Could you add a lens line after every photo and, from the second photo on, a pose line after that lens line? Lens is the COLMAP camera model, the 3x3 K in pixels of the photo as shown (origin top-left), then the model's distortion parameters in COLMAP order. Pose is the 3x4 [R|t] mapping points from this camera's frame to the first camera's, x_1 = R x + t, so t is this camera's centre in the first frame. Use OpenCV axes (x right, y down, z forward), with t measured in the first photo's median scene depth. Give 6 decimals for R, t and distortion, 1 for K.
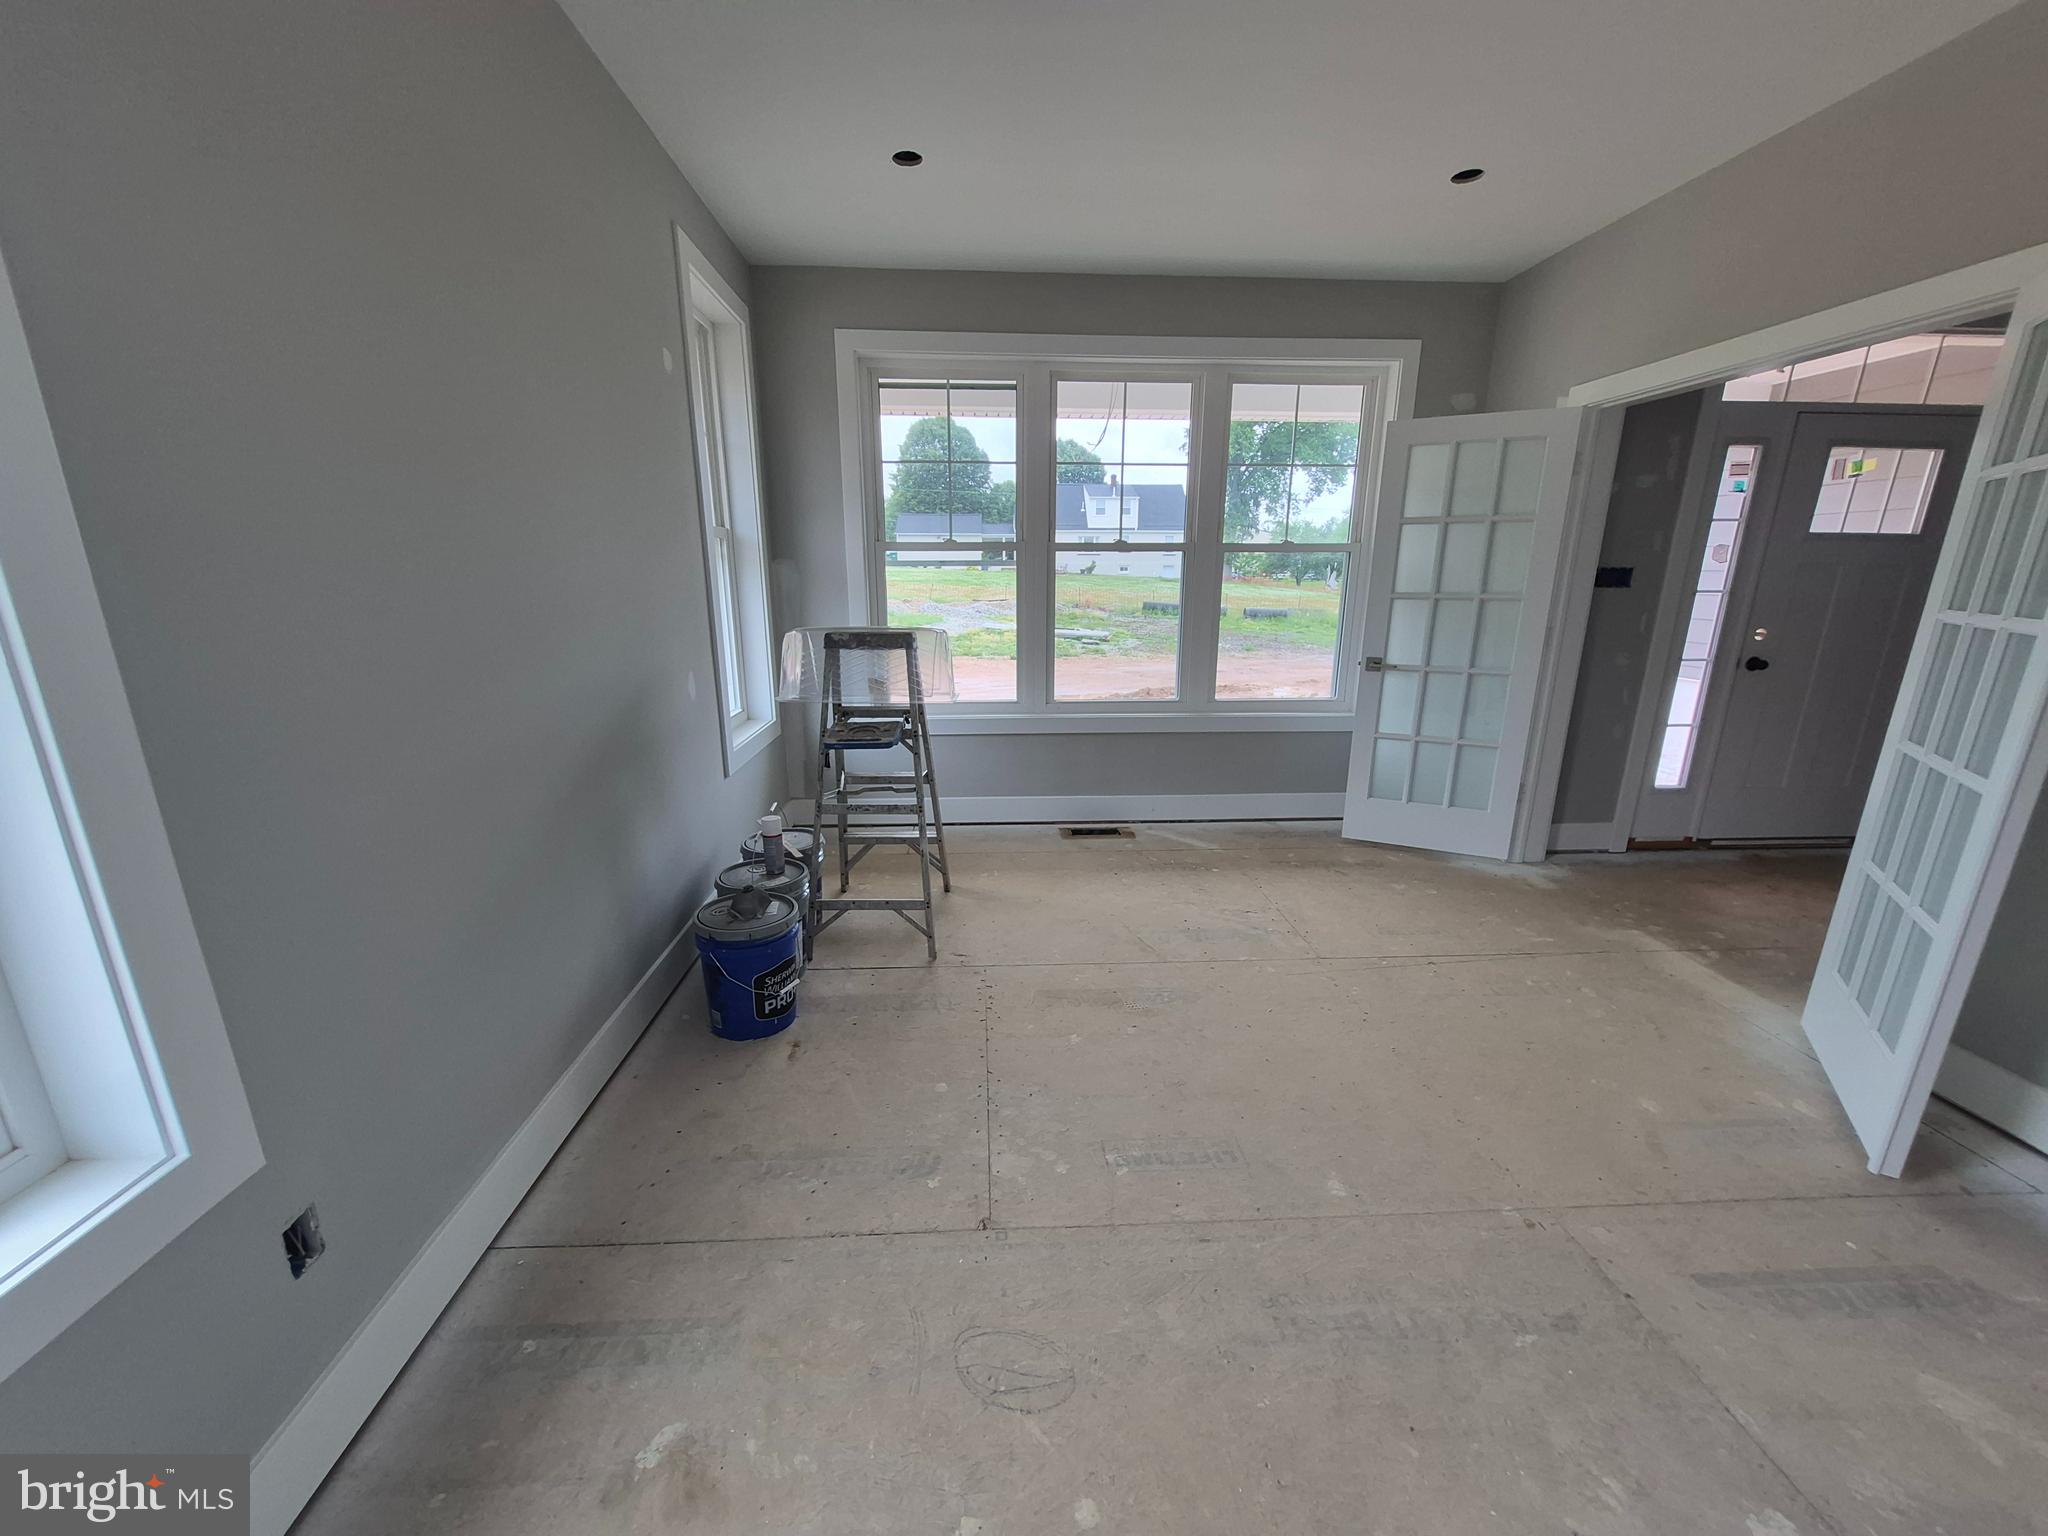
lens RADIAL K [[798.8, 0, 1021.2], [0, 798.8, 789.0], [0, 0, 1]] dist [0.002297, -0.000152]
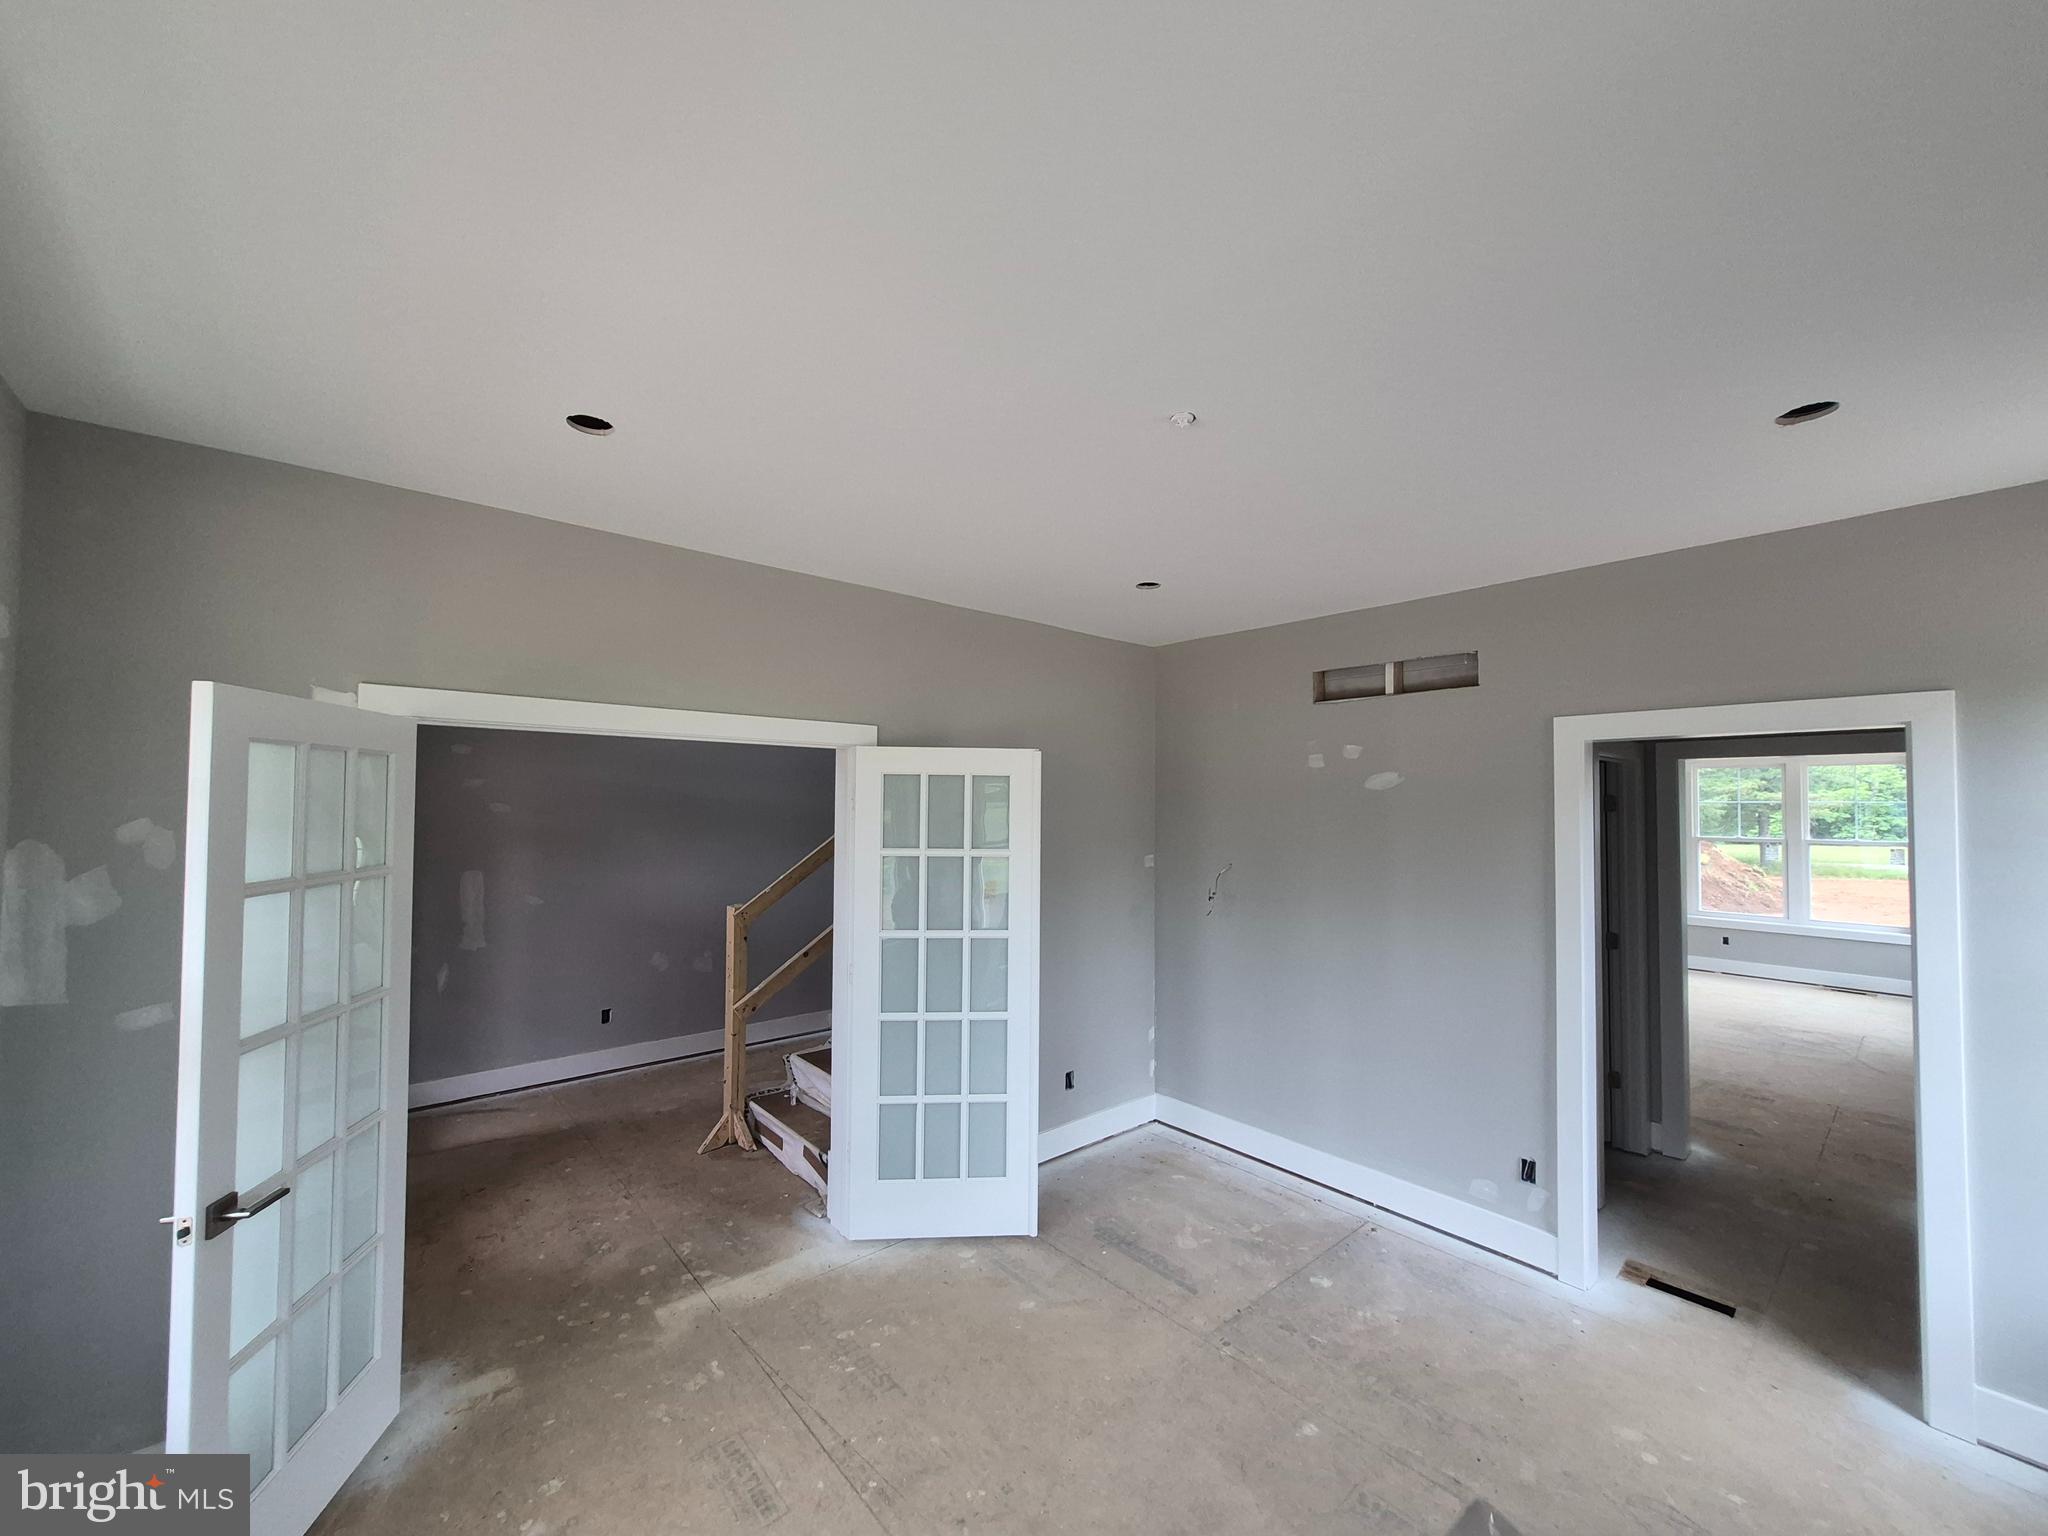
lens RADIAL K [[798.8, 0, 1021.2], [0, 798.8, 789.0], [0, 0, 1]] dist [0.002297, -0.000152]
pose [[-0.612023, 0.013783, 0.790720, -0.201568], [0.200648, 0.969839, 0.138397, -0.445605], [-0.764963, 0.243358, -0.596329, 1.117285]]
